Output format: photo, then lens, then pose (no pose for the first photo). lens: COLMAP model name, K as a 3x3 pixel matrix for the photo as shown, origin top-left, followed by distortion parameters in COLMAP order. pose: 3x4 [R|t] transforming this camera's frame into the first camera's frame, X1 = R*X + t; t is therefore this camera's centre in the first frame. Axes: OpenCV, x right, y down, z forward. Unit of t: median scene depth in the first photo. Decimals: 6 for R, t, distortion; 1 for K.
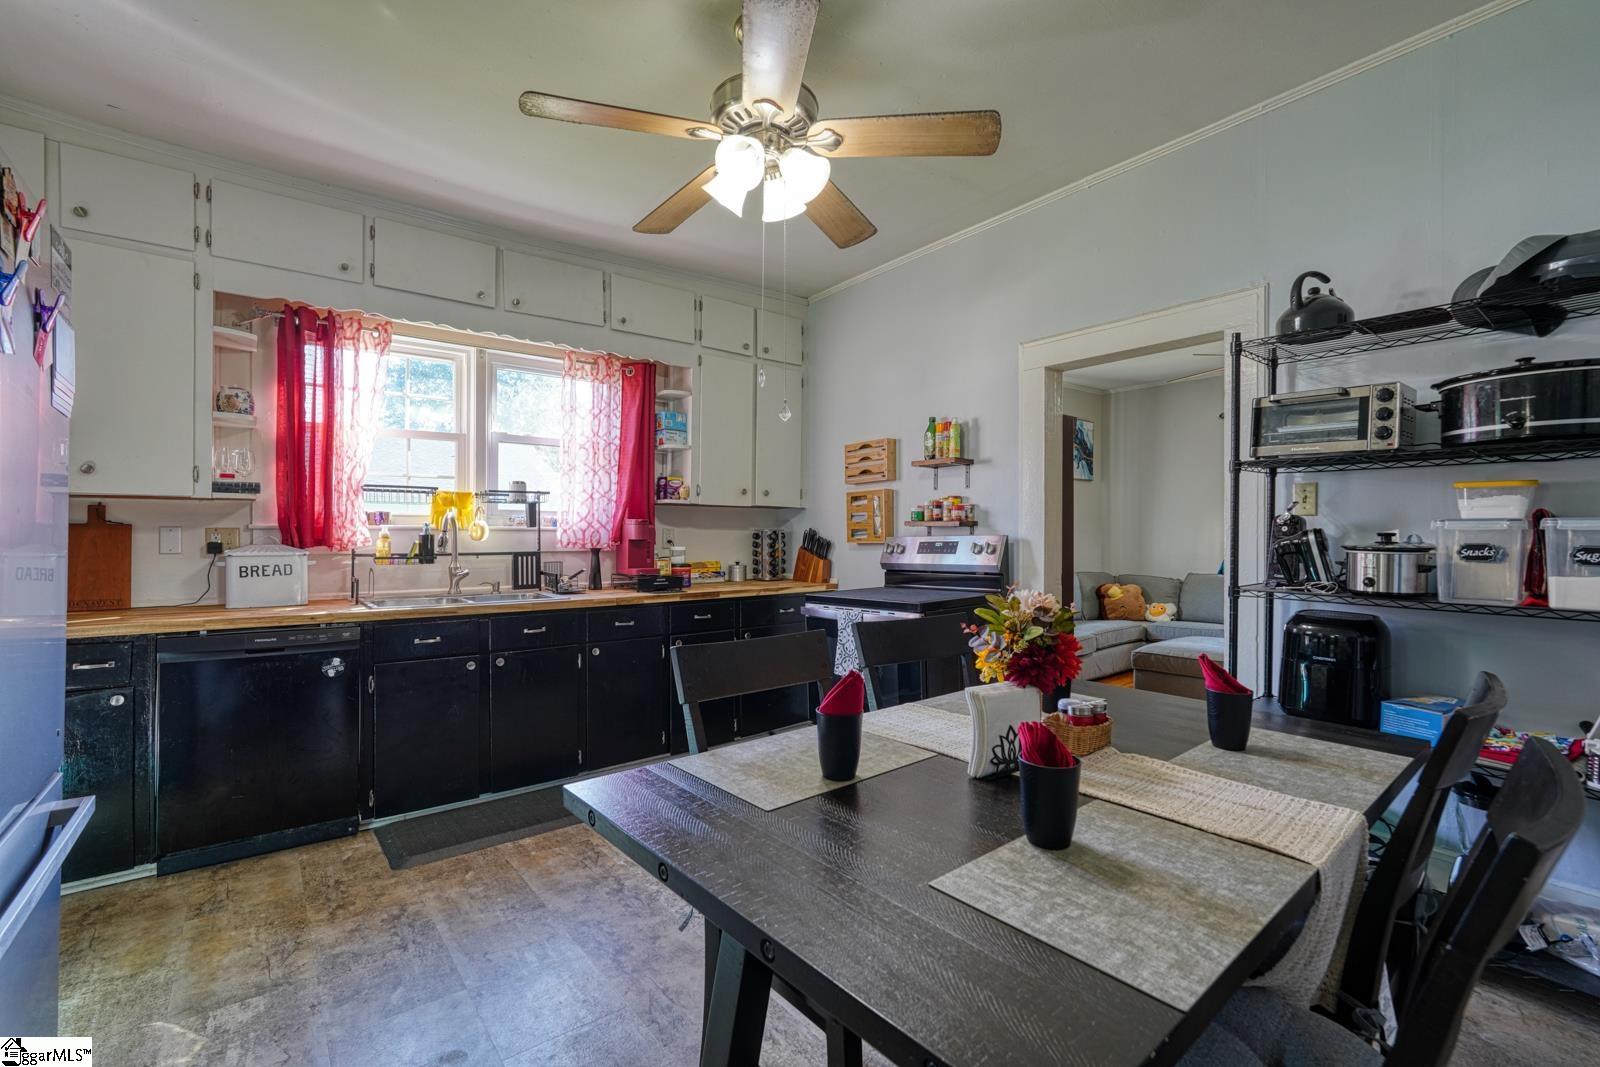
lens RADIAL K [[707.0, 0, 798.7], [0, 707.0, 537.6], [0, 0, 1]] dist [-0.016218, 0.007563]
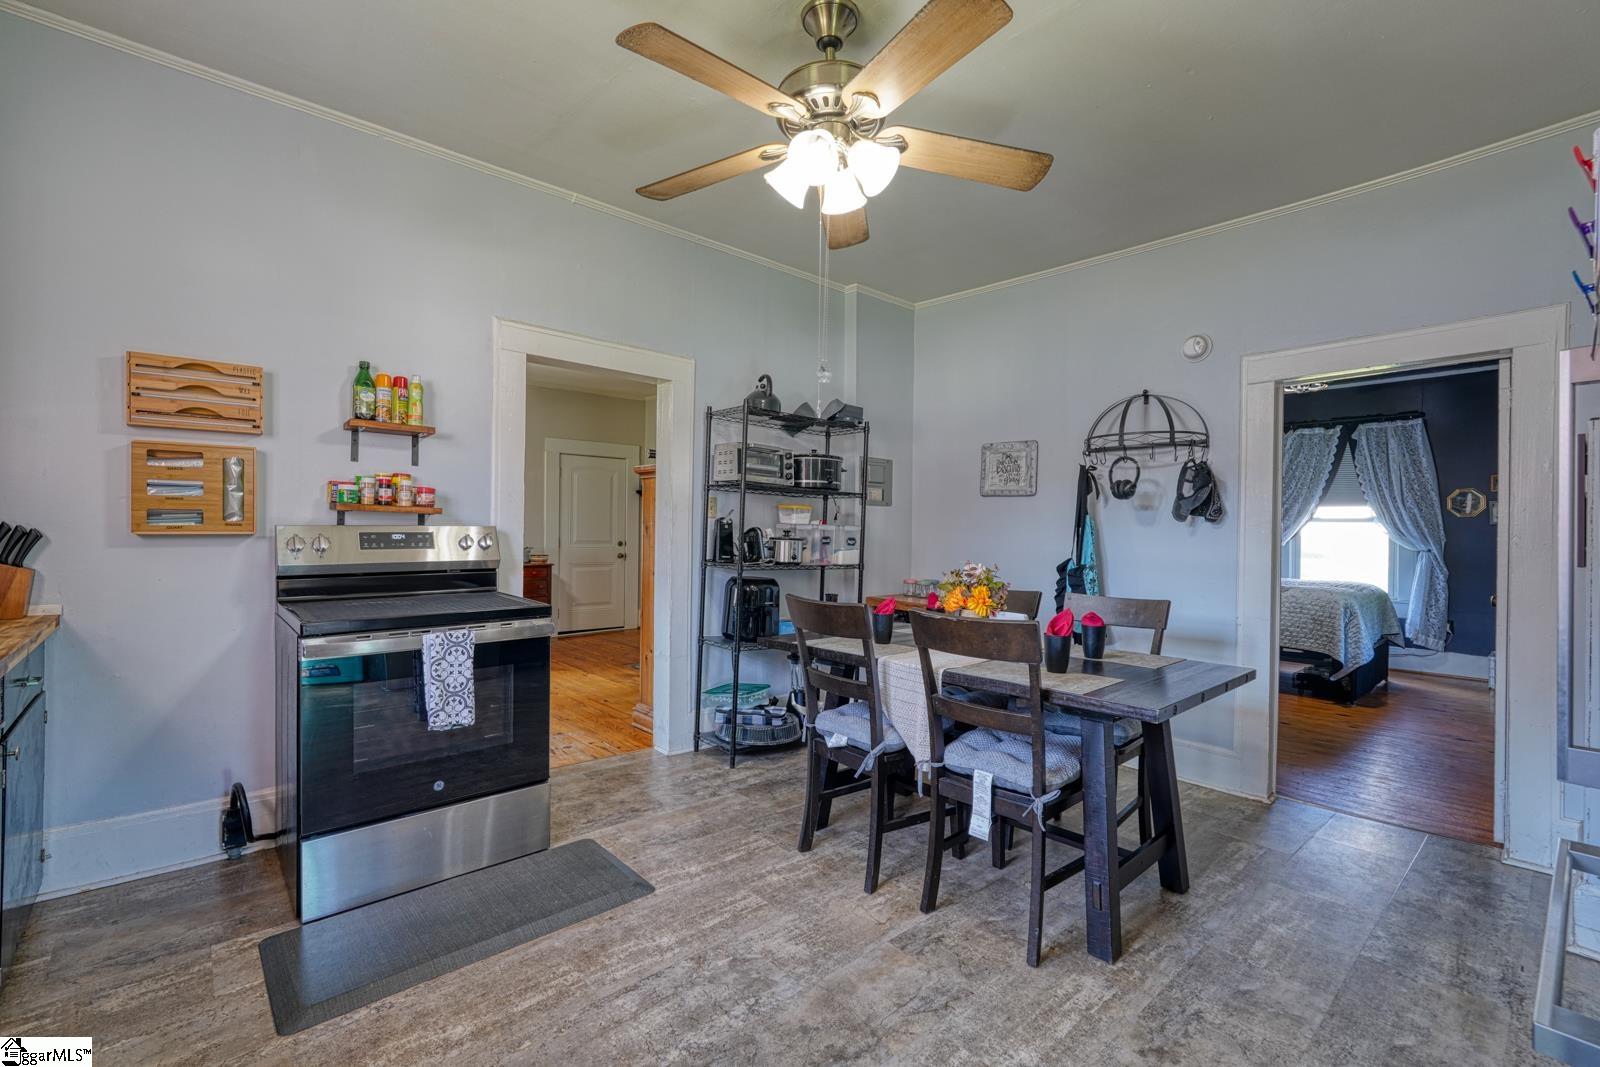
lens RADIAL K [[707.0, 0, 798.7], [0, 707.0, 533.4], [0, 0, 1]] dist [-0.016218, 0.007563]
pose [[-0.064072, -0.000856, 0.997945, -0.689930], [-0.014296, 0.999898, -0.000060, -0.000146], [-0.997843, -0.014270, -0.064078, 0.730625]]
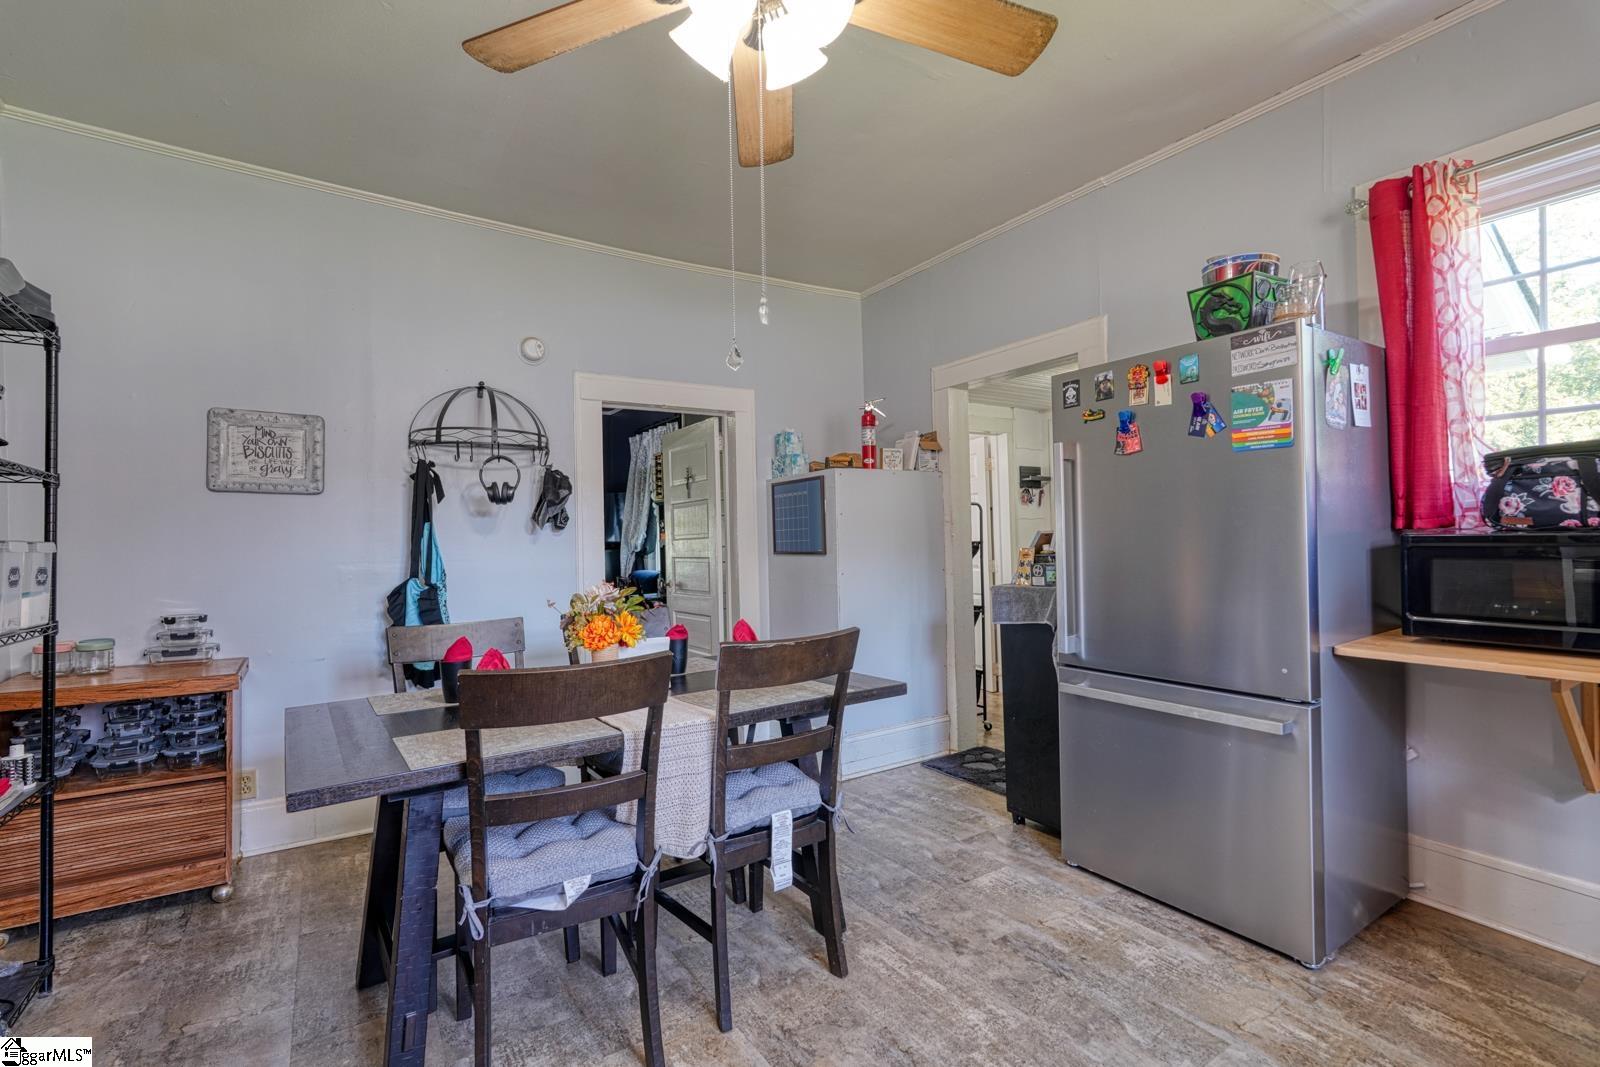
lens RADIAL K [[707.0, 0, 813.2], [0, 707.0, 540.6], [0, 0, 1]] dist [-0.016218, 0.007563]
pose [[-0.996848, 0.020746, 0.076579, -0.097976], [0.021020, 0.999775, 0.002766, -0.004611], [-0.076504, 0.004367, -0.997060, 1.102420]]
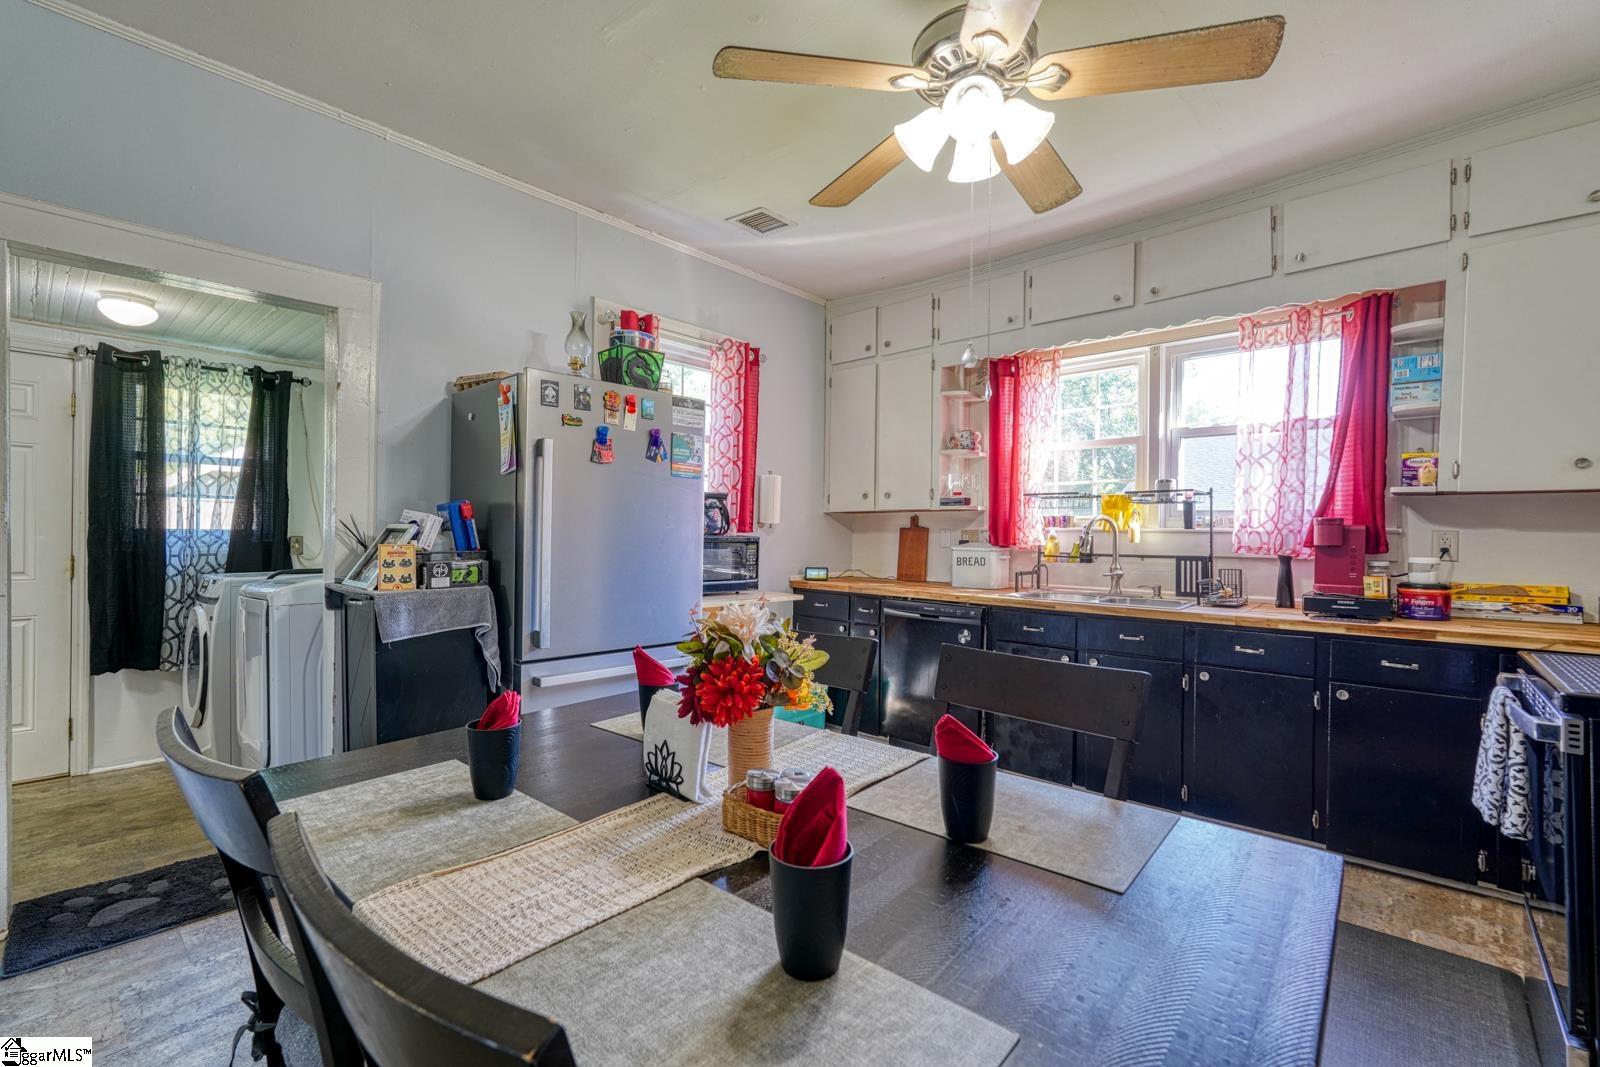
lens RADIAL K [[707.0, 0, 794.1], [0, 707.0, 538.4], [0, 0, 1]] dist [-0.016218, 0.007563]
pose [[0.149205, 0.008451, -0.988770, 0.526525], [-0.012783, 0.999896, 0.006617, -0.002543], [0.988724, 0.011652, 0.149297, 0.436941]]
